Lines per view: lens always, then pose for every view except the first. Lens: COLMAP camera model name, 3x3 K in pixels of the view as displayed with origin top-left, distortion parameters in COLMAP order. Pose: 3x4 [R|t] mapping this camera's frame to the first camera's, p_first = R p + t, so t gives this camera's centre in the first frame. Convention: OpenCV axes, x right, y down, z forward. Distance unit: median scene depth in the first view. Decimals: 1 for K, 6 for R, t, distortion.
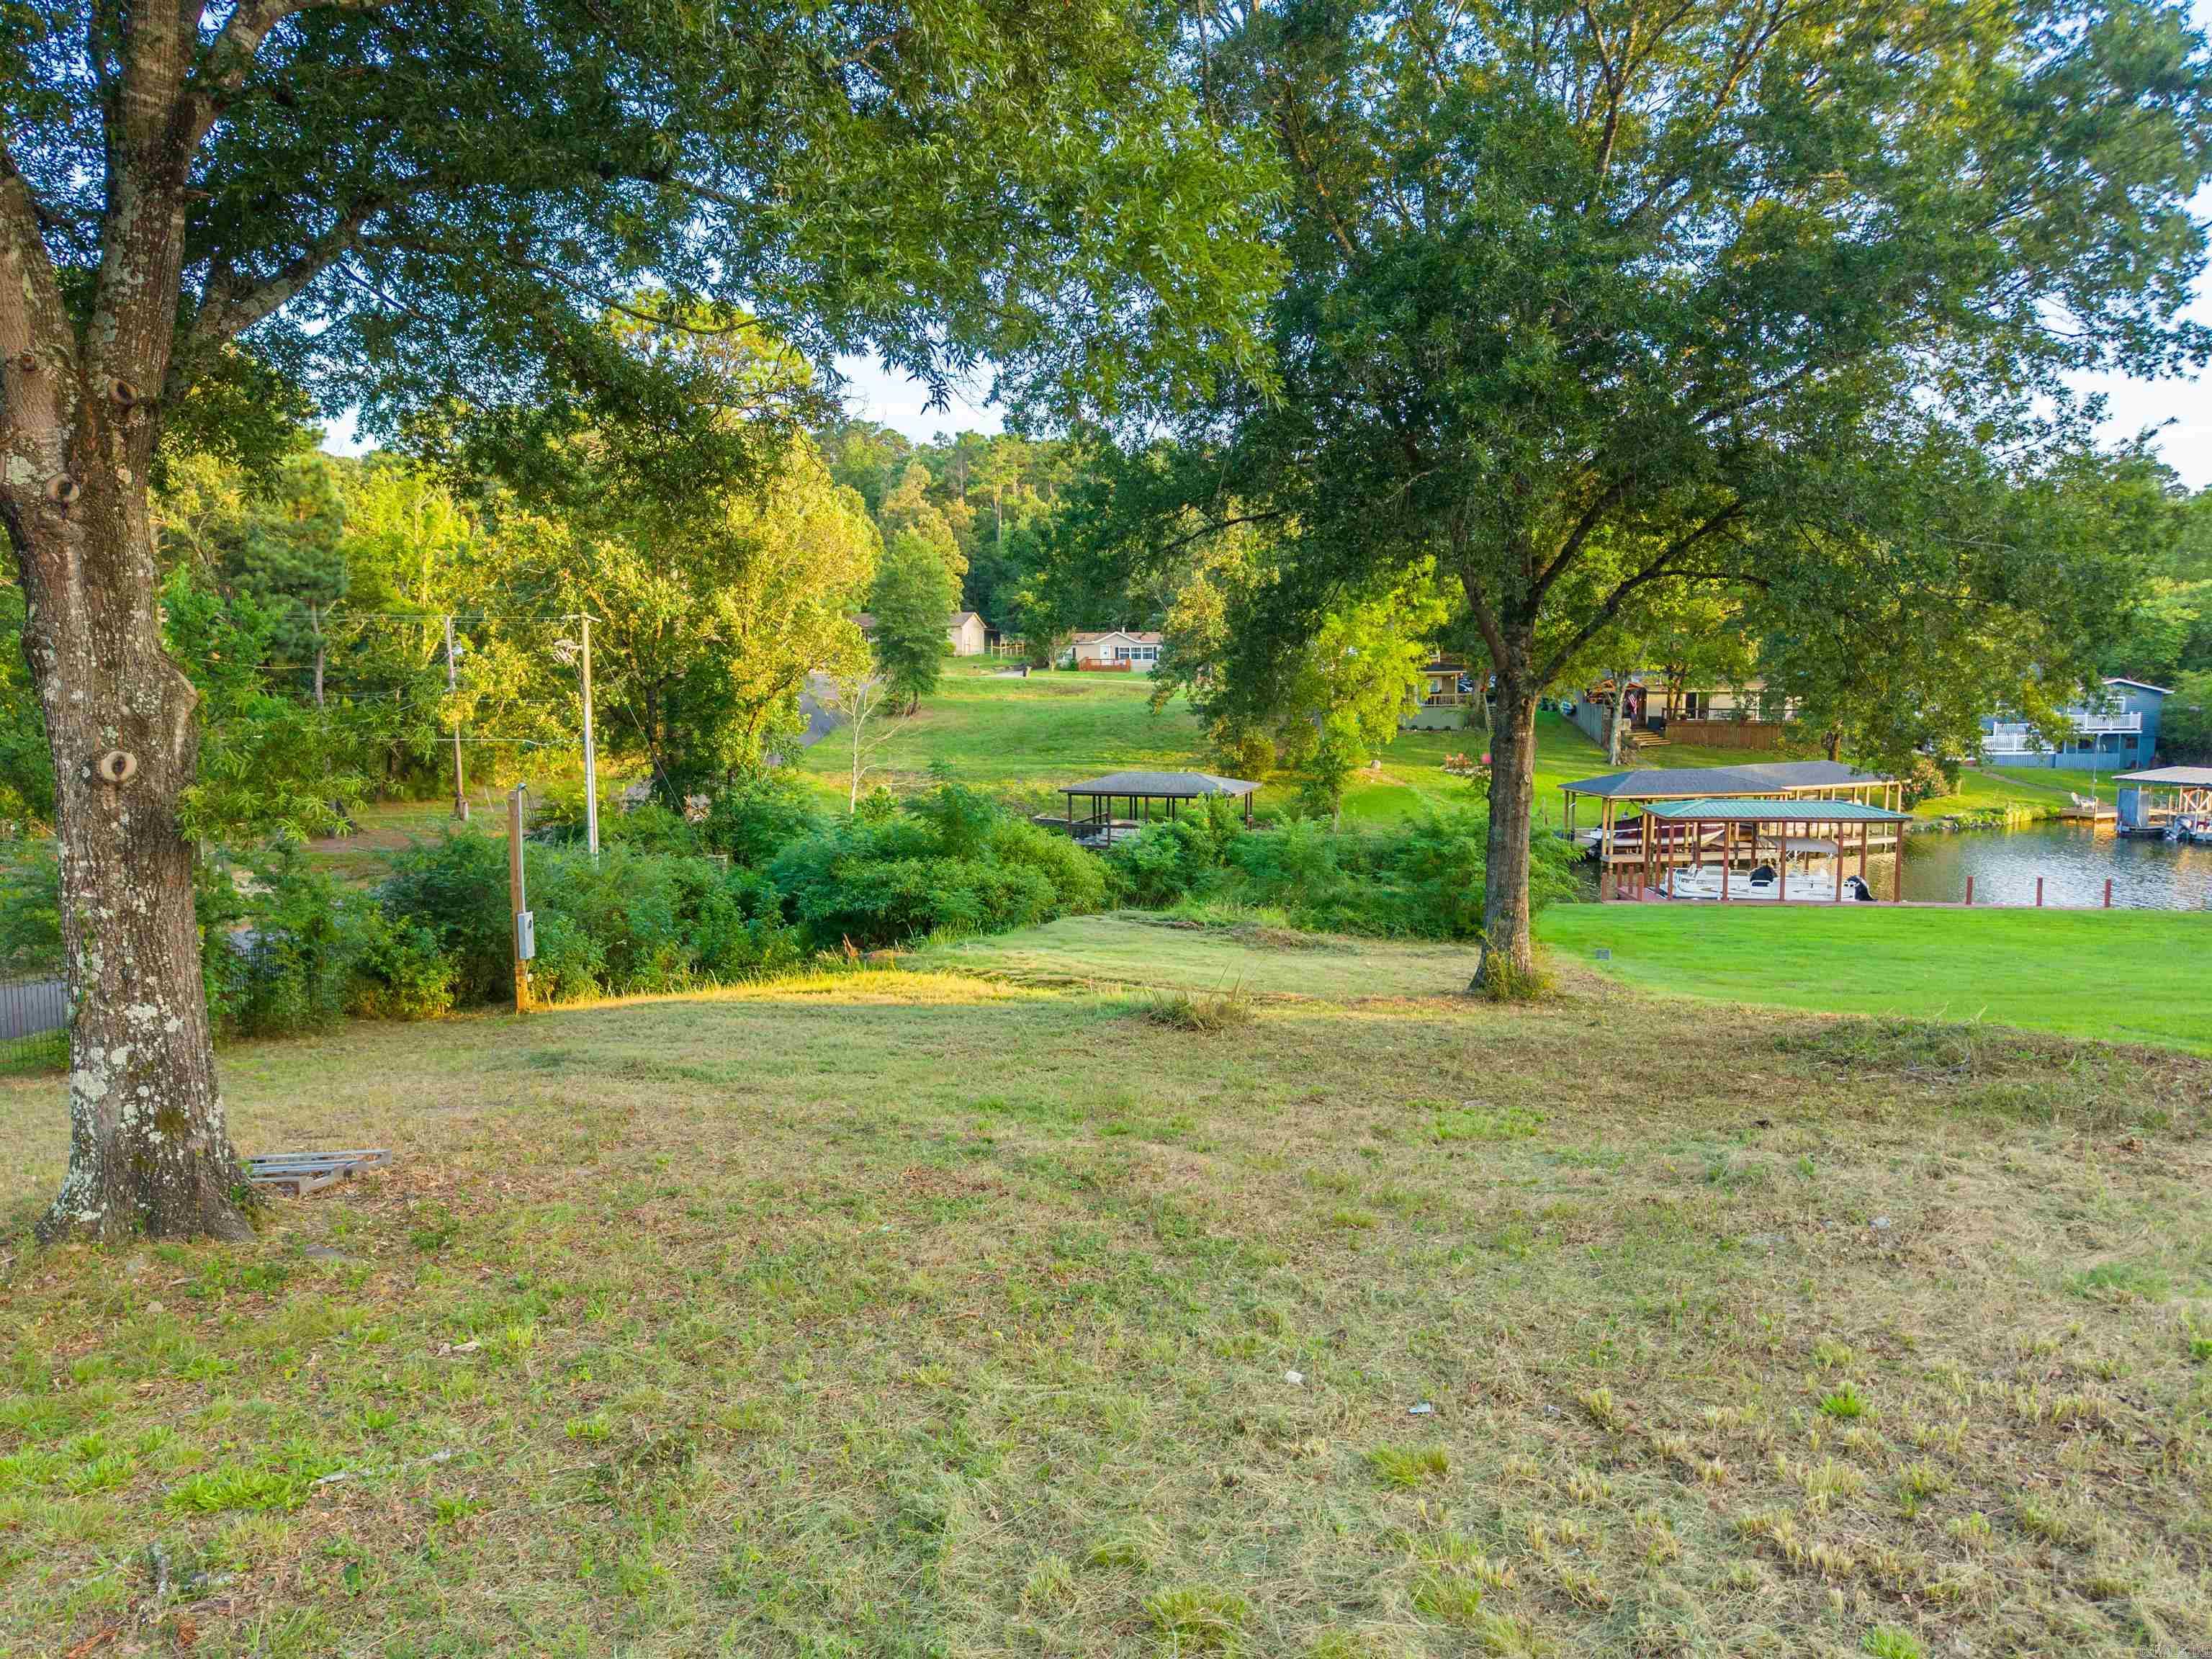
lens RADIAL K [[1541.2, 0, 1101.9], [0, 1541.2, 821.8], [0, 0, 1]] dist [0.004421, -0.000496]
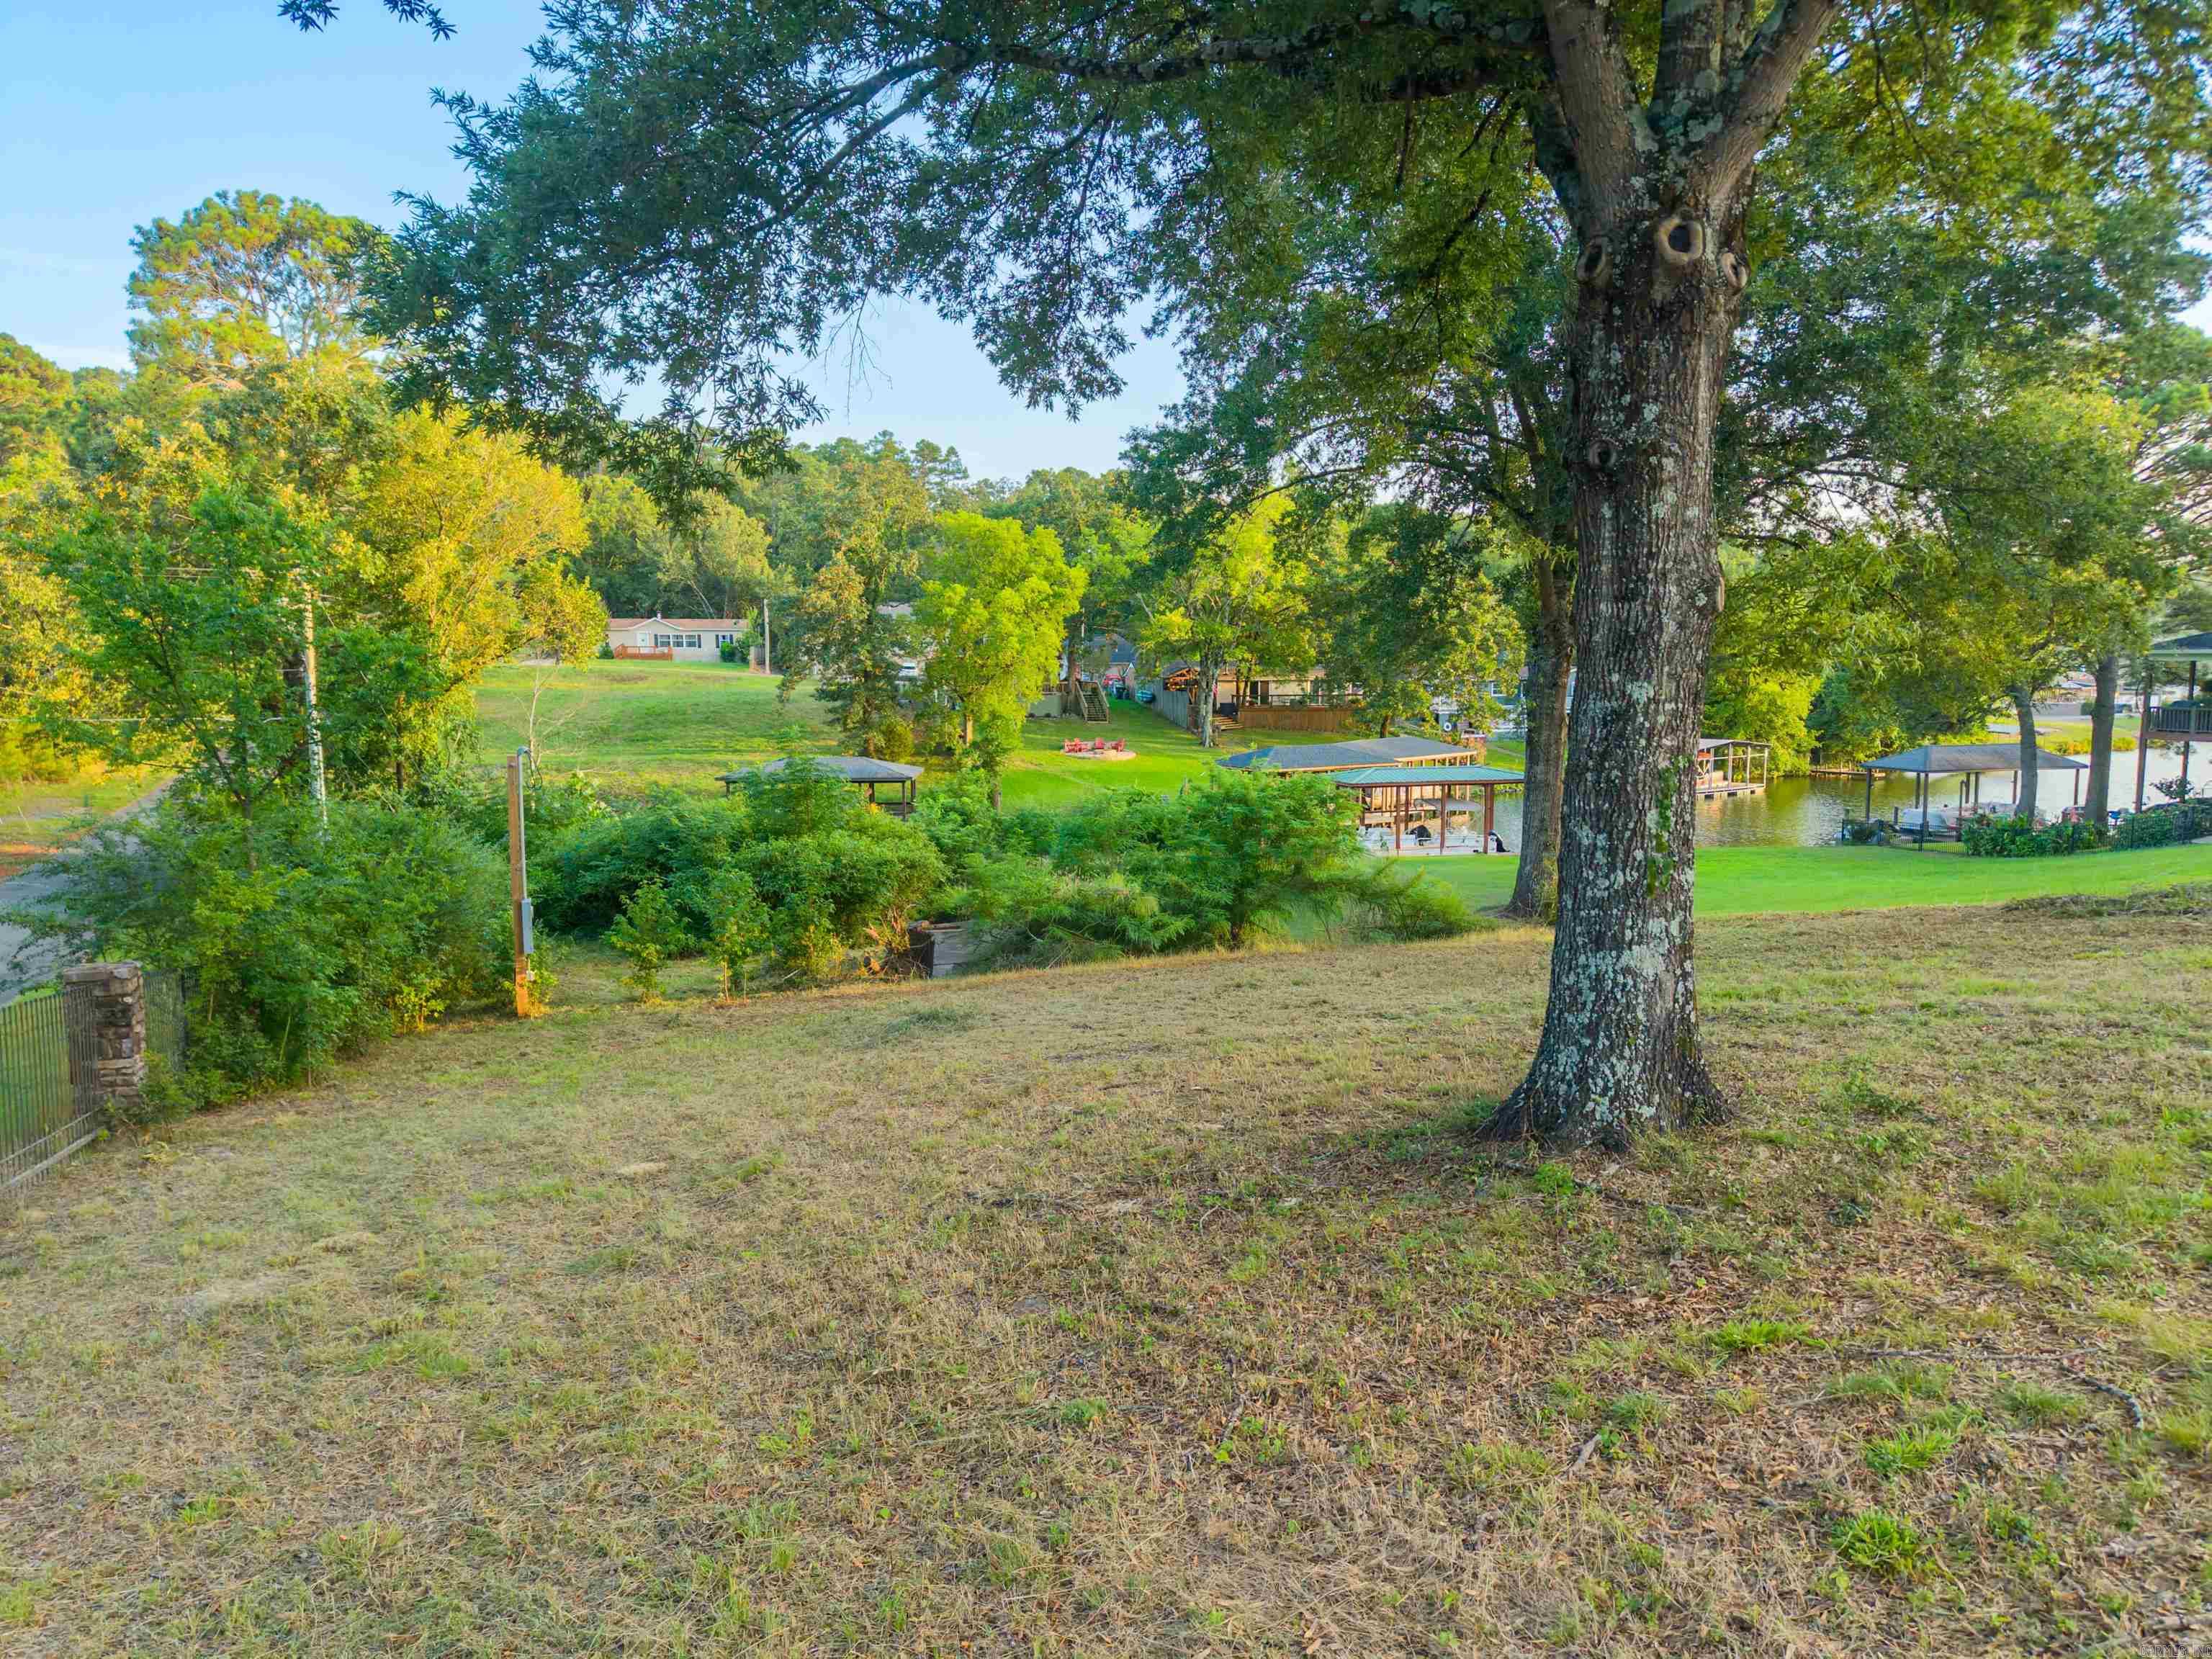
lens RADIAL K [[1541.2, 0, 1103.4], [0, 1541.2, 835.5], [0, 0, 1]] dist [0.004421, -0.000496]
pose [[0.871984, -0.040496, 0.487857, -0.276064], [0.042452, 0.999074, 0.007054, 0.016238], [-0.487690, 0.014559, 0.872895, 0.078746]]
